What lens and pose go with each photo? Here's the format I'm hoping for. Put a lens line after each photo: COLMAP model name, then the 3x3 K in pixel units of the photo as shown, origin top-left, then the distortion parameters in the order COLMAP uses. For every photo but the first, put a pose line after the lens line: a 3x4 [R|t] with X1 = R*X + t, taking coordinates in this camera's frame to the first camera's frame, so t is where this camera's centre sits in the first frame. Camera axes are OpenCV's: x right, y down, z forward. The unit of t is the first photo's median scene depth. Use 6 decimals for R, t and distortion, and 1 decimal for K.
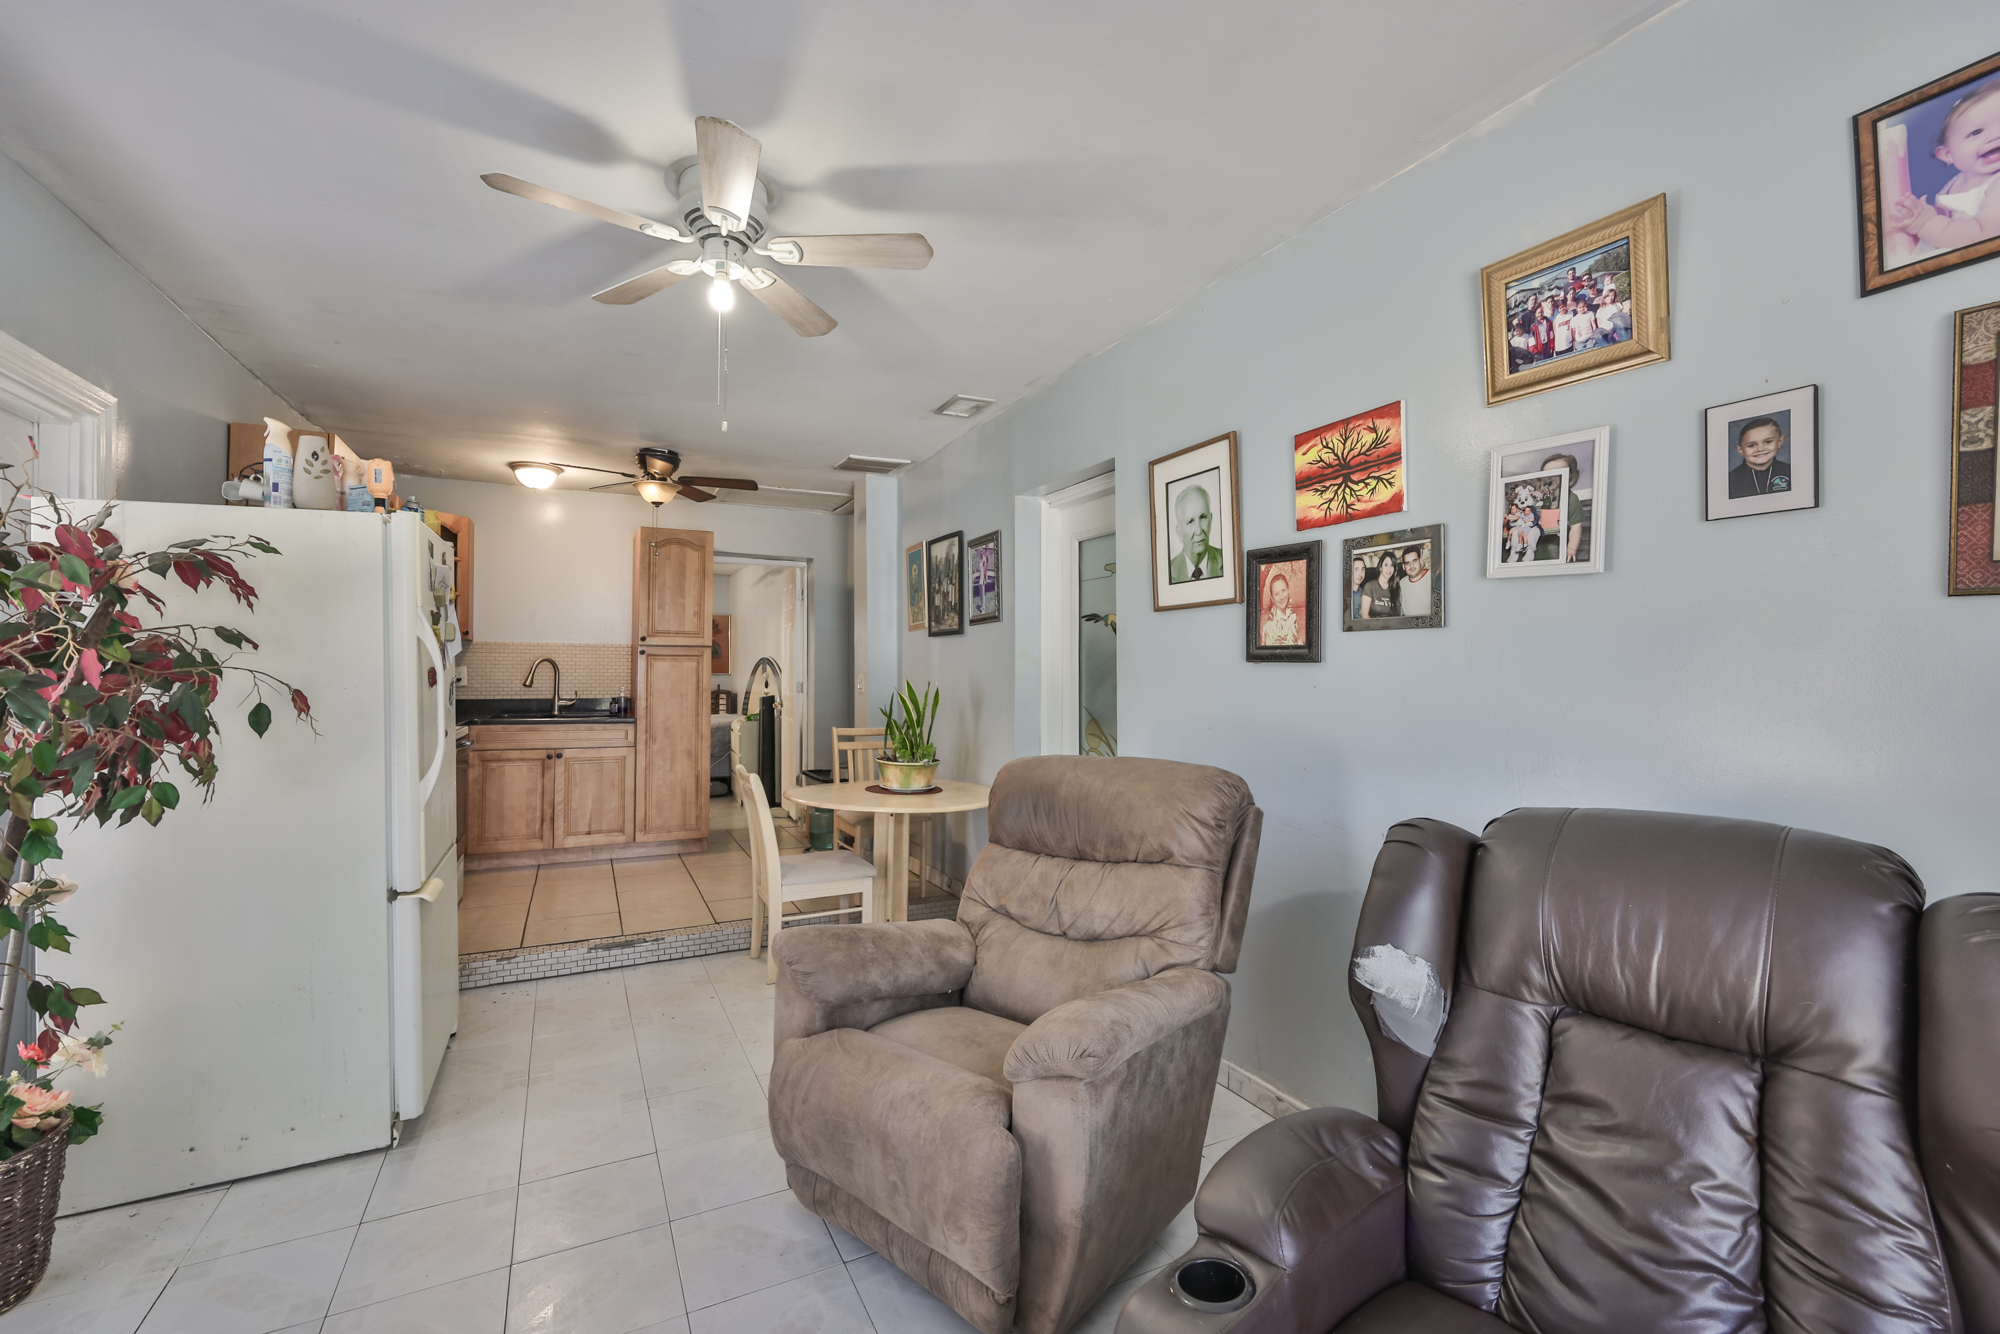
lens RADIAL K [[815.1, 0, 979.8], [0, 815.1, 658.5], [0, 0, 1]] dist [-0.000139, 0.000006]
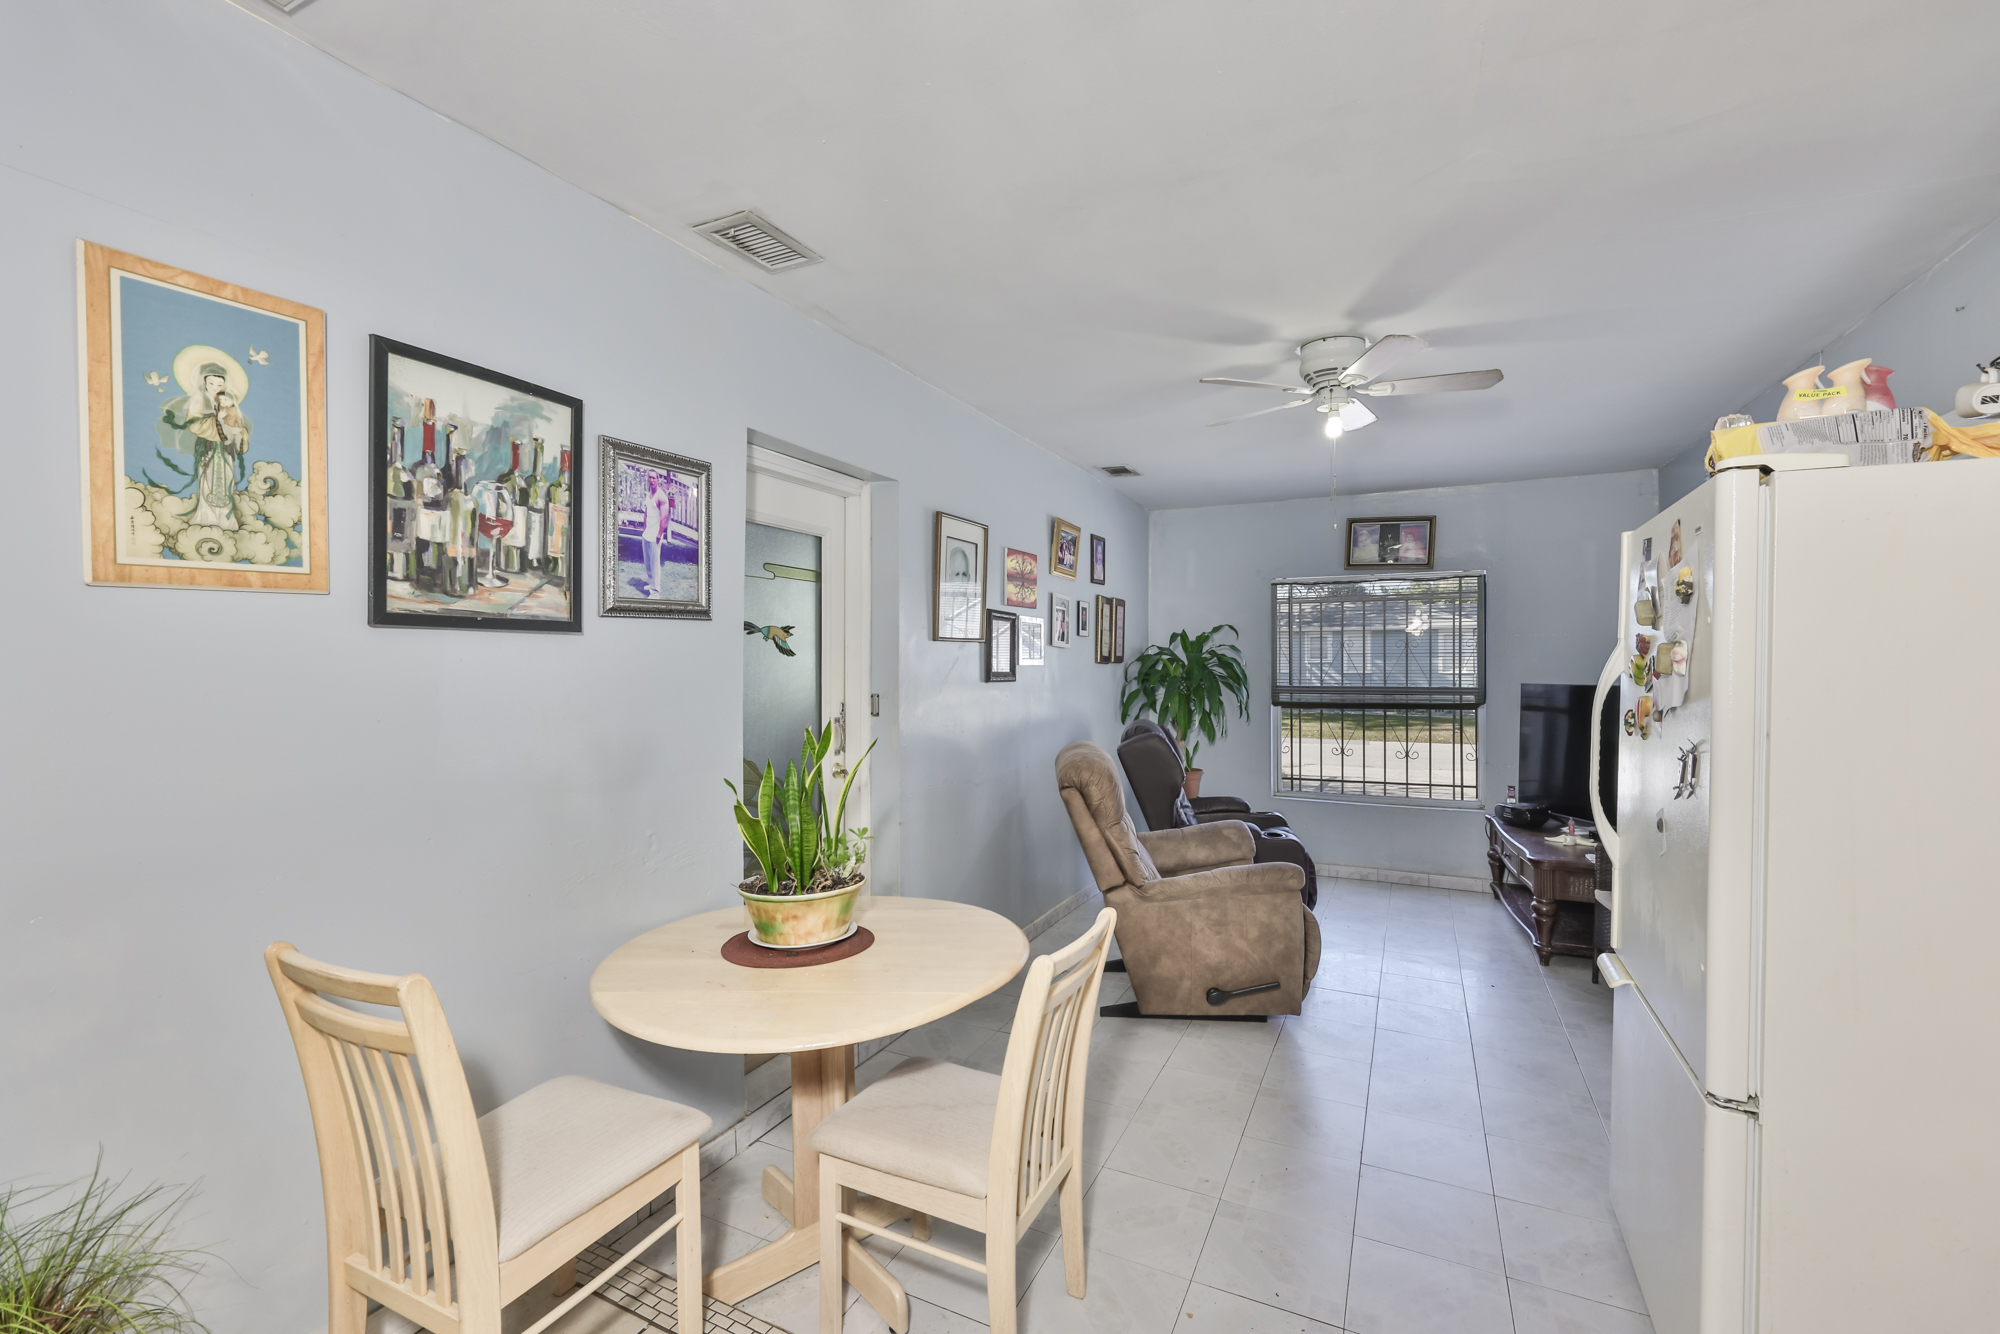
lens RADIAL K [[843.5, 0, 992.3], [0, 843.5, 664.2], [0, 0, 1]] dist [-0.003106, -0.000153]
pose [[-0.593537, -0.009605, 0.804750, -0.439241], [-0.017771, 0.999841, -0.001173, -0.012979], [-0.804611, -0.014997, -0.593613, 0.903120]]
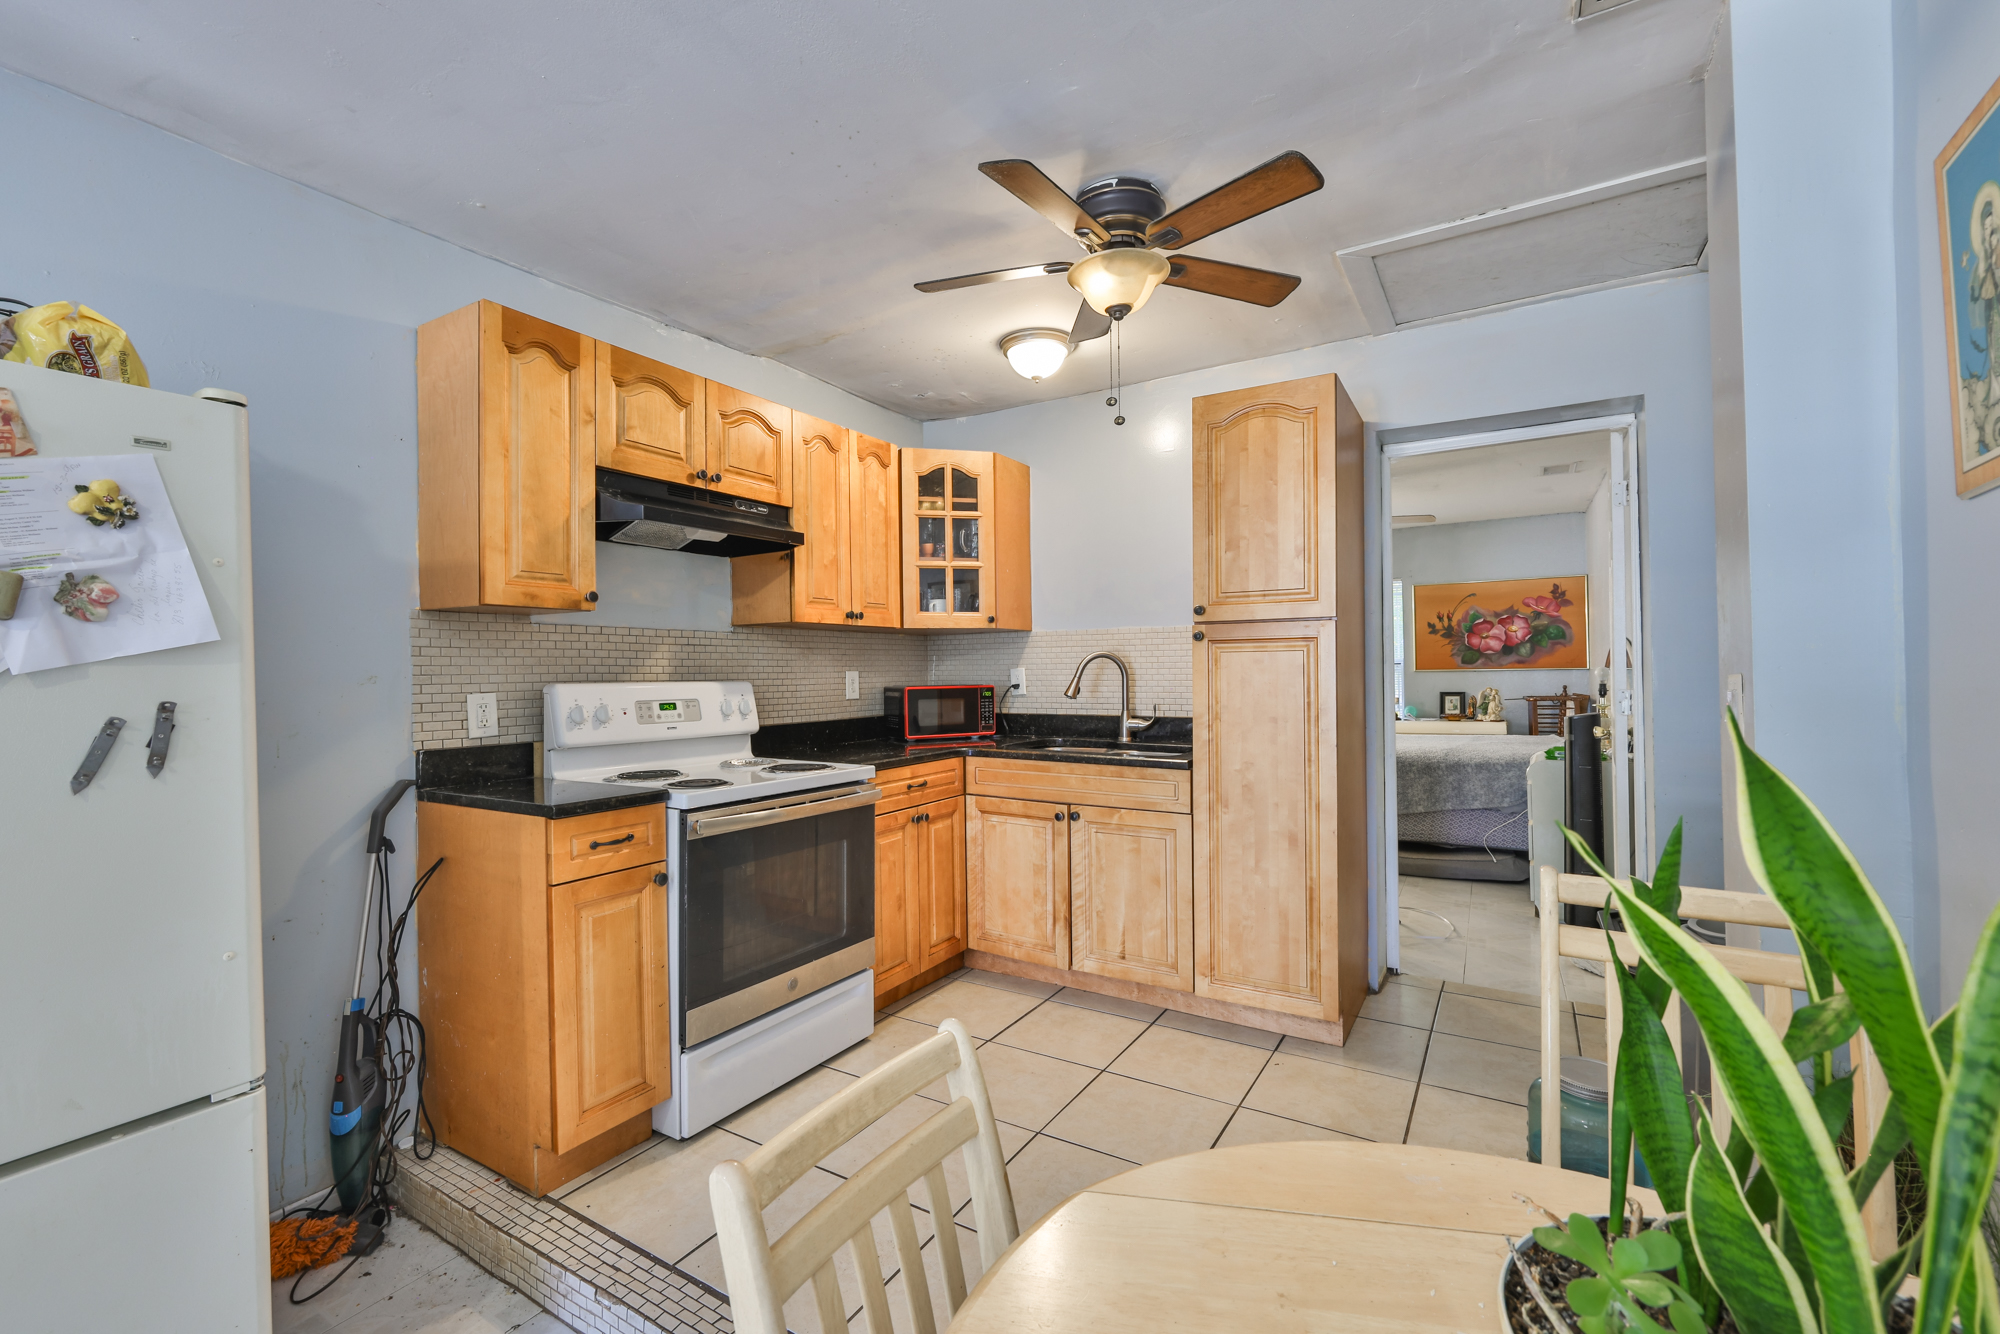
lens RADIAL K [[824.2, 0, 1013.3], [0, 824.2, 674.6], [0, 0, 1]] dist [-0.001072, -0.000113]
pose [[0.544551, -0.006415, -0.838703, -0.034751], [0.028541, 0.999533, 0.010886, 0.007977], [0.838242, -0.029865, 0.544480, 0.614477]]
